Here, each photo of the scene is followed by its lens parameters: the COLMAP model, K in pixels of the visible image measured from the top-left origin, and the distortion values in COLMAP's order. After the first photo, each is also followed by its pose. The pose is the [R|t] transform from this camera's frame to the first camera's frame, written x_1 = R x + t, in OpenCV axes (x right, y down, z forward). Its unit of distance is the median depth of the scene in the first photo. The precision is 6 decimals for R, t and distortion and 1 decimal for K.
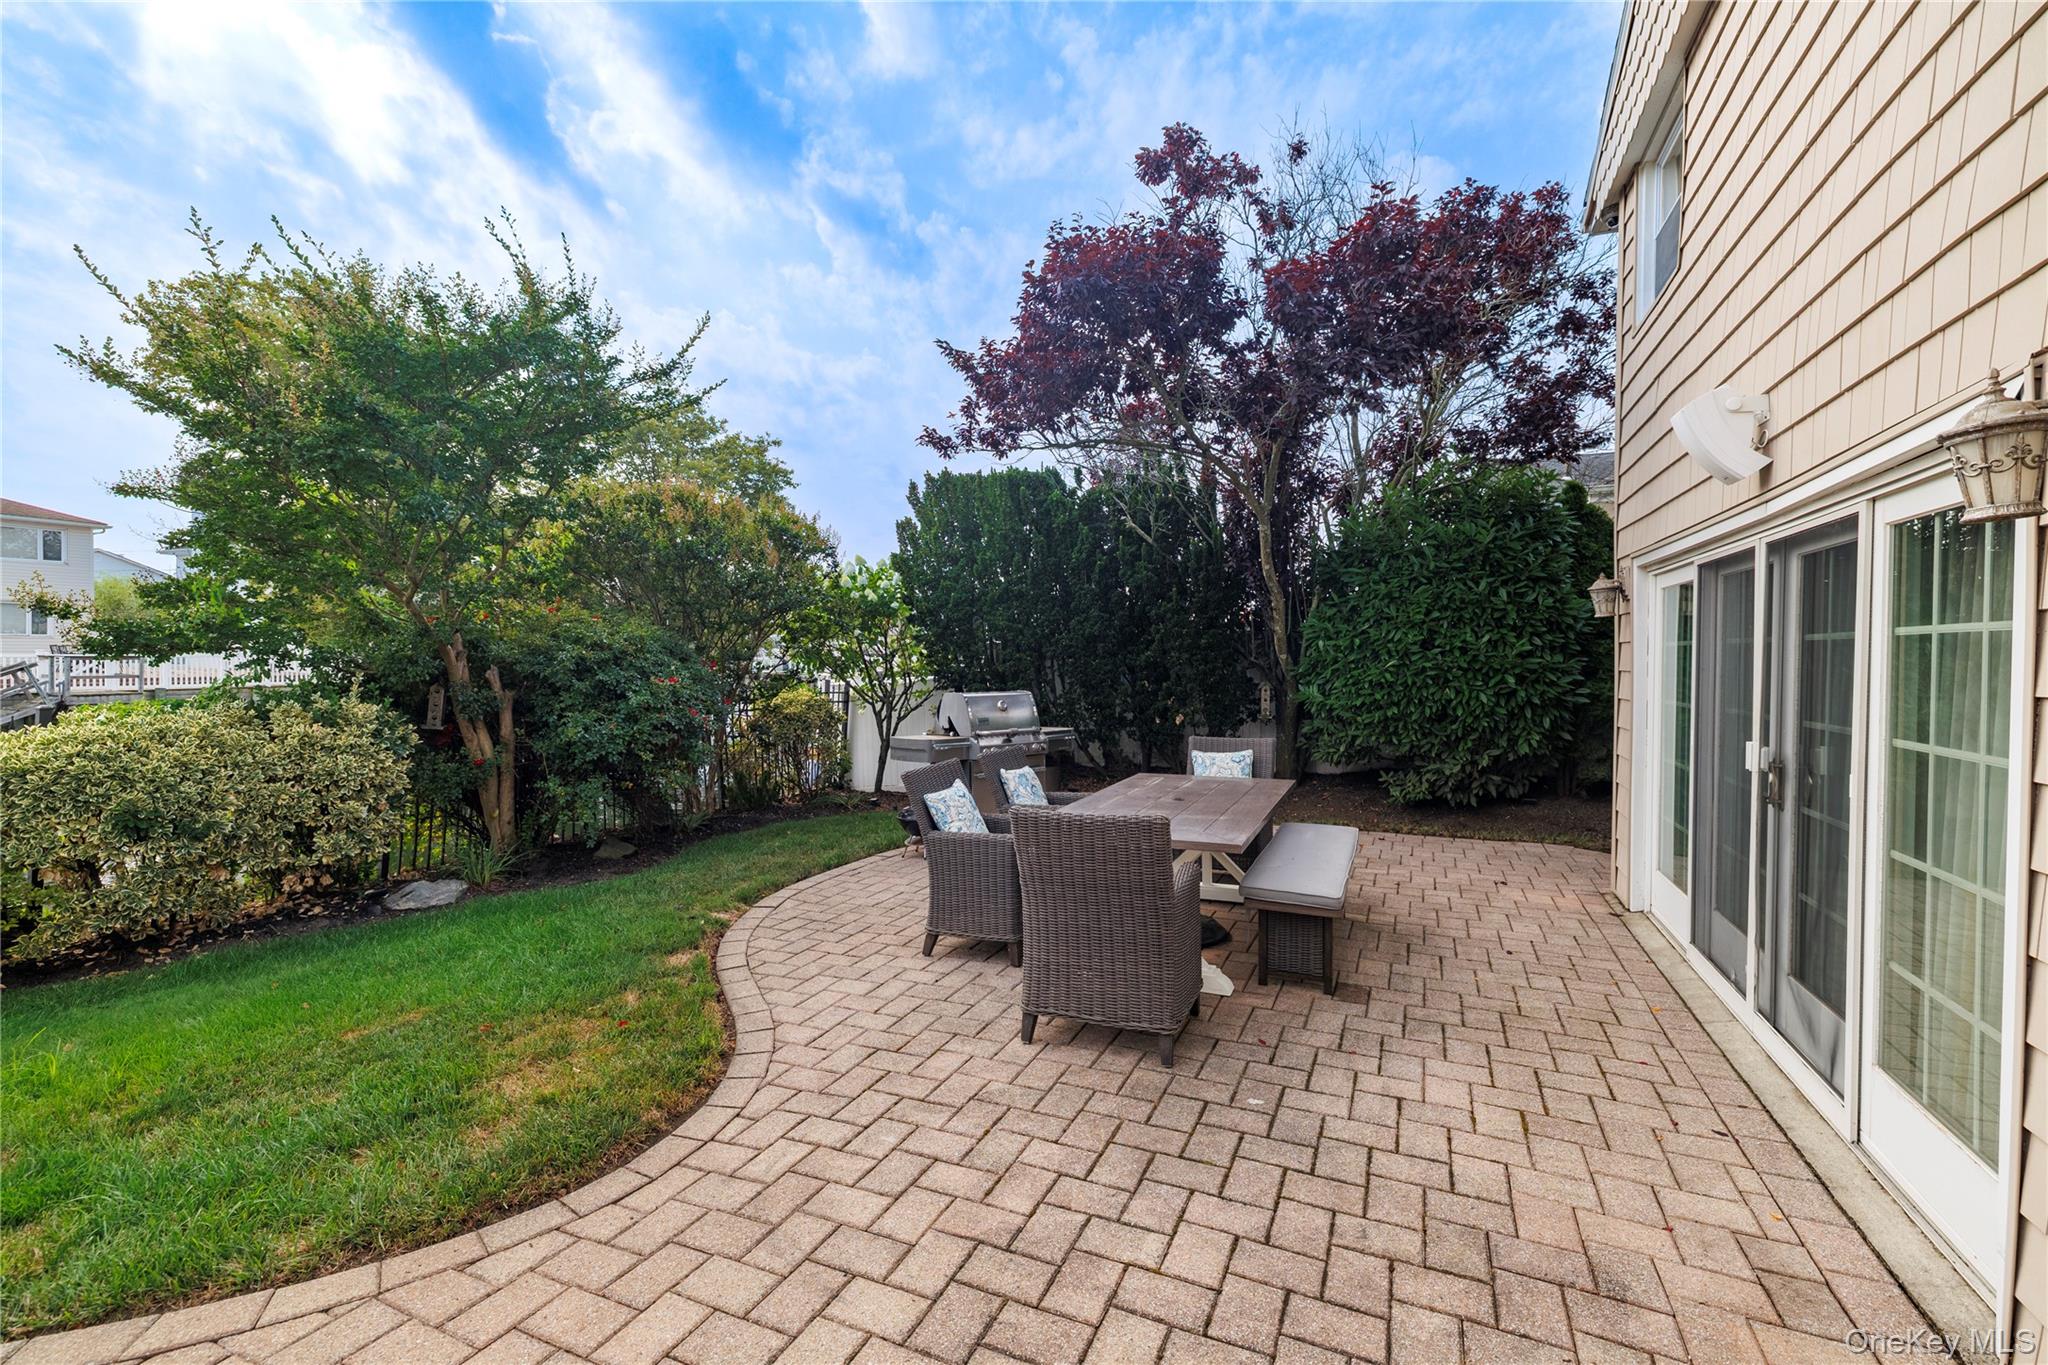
lens RADIAL K [[863.8, 0, 1037.0], [0, 863.8, 665.5], [0, 0, 1]] dist [0.003856, 0.001008]
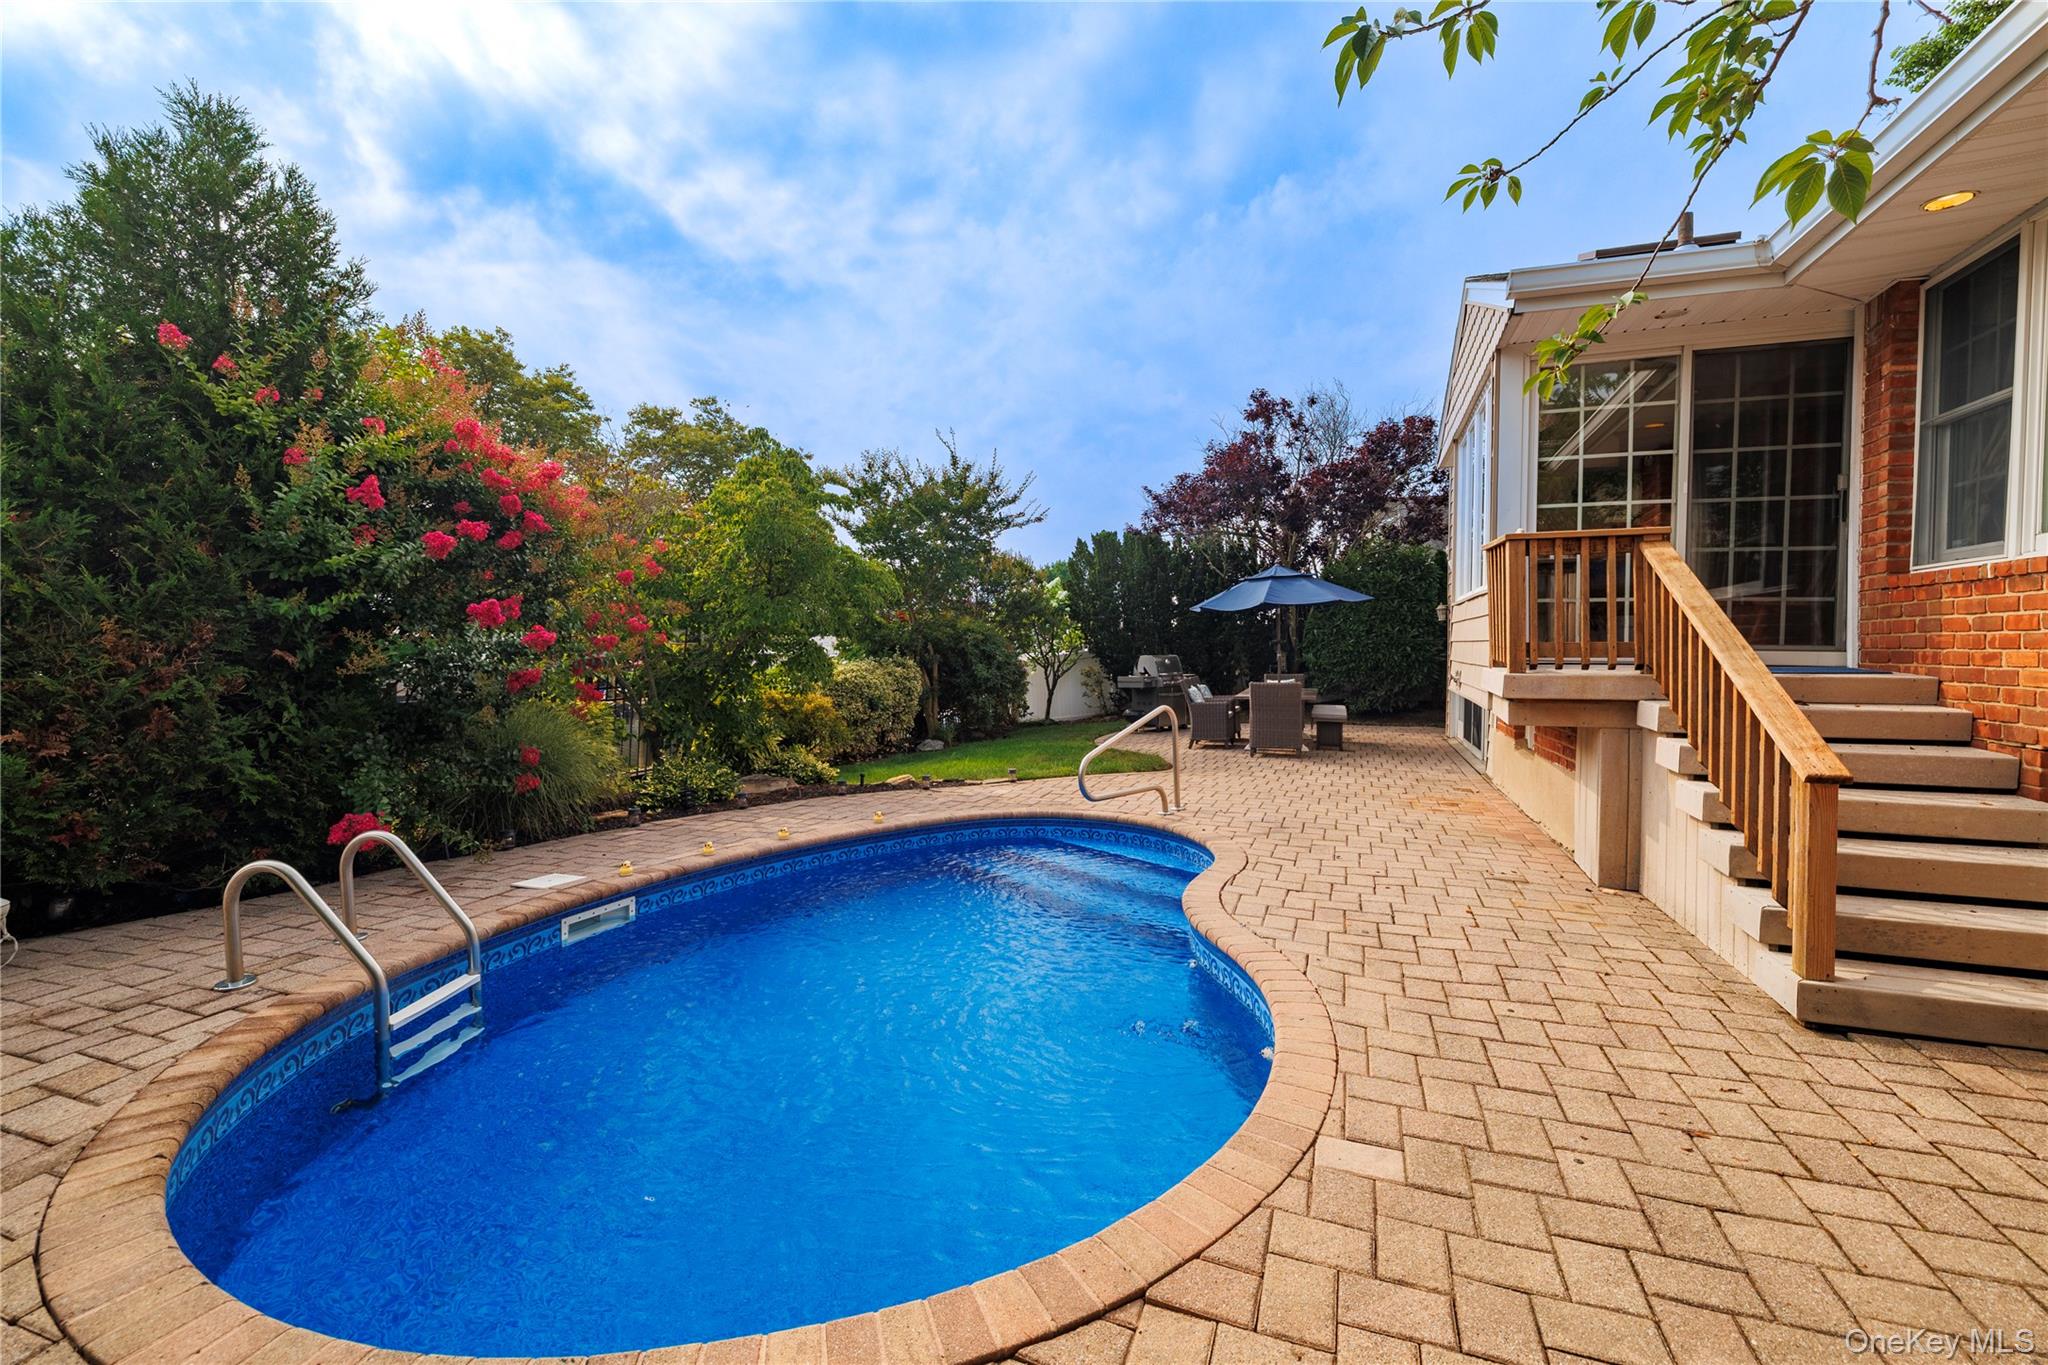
lens RADIAL K [[863.8, 0, 1037.0], [0, 863.8, 665.5], [0, 0, 1]] dist [0.003856, 0.001008]
pose [[0.997459, -0.004319, 0.071112, -0.474778], [0.003237, 0.999877, 0.015330, 0.021426], [-0.071170, -0.015061, 0.997351, -0.975464]]
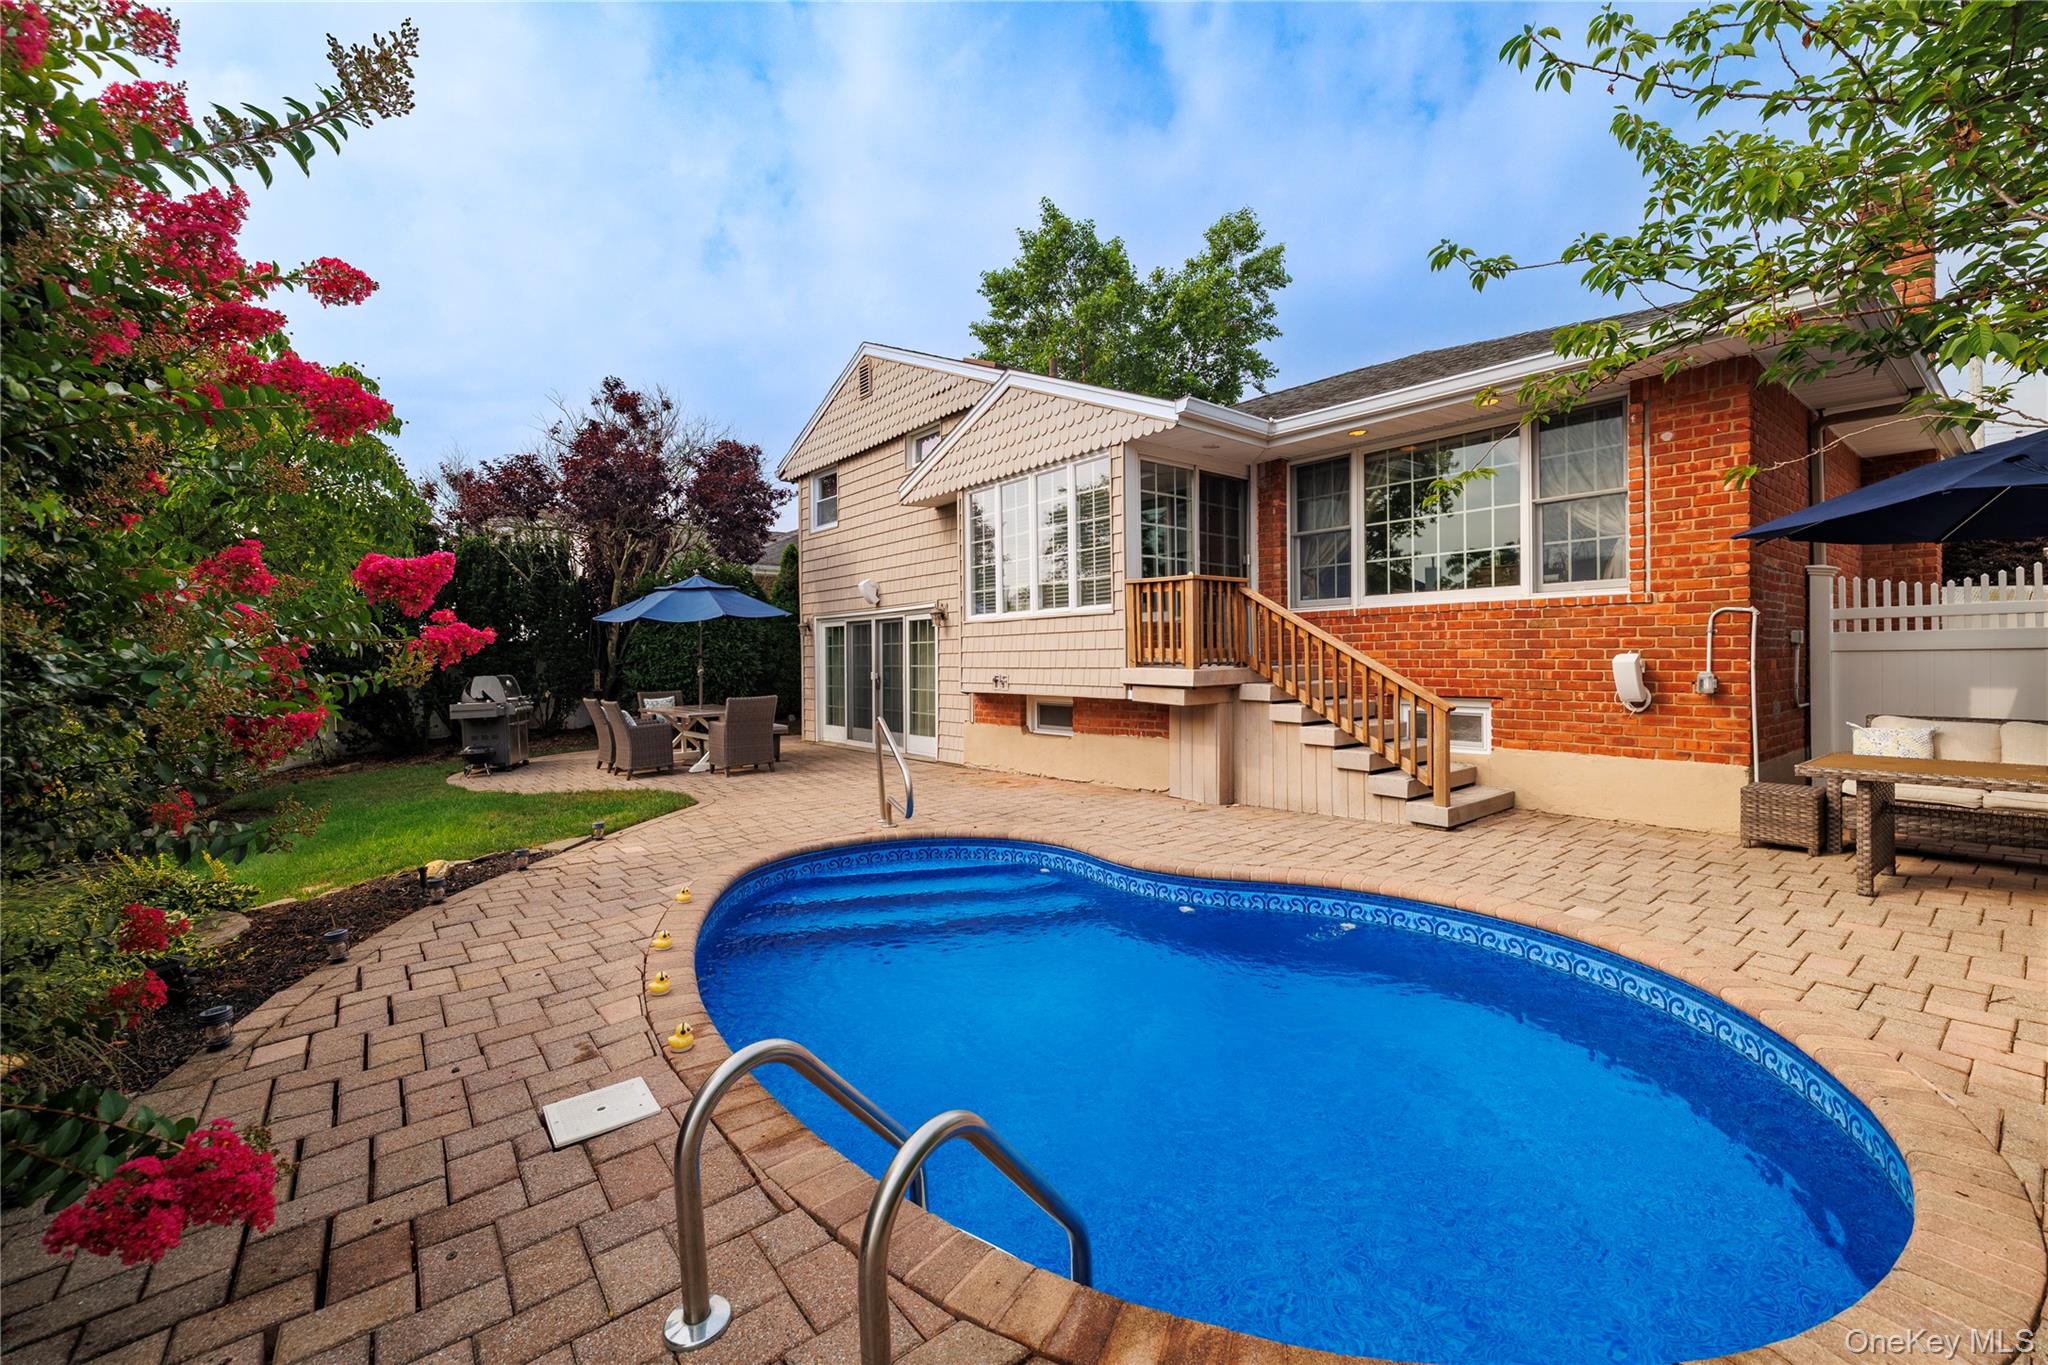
lens RADIAL K [[860.6, 0, 1034.3], [0, 860.6, 662.1], [0, 0, 1]] dist [-0.008191, 0.000034]
pose [[0.440878, -0.013093, 0.897472, -1.030766], [0.022250, 0.999746, 0.003654, 0.022863], [-0.897291, 0.018358, 0.441057, -0.591170]]
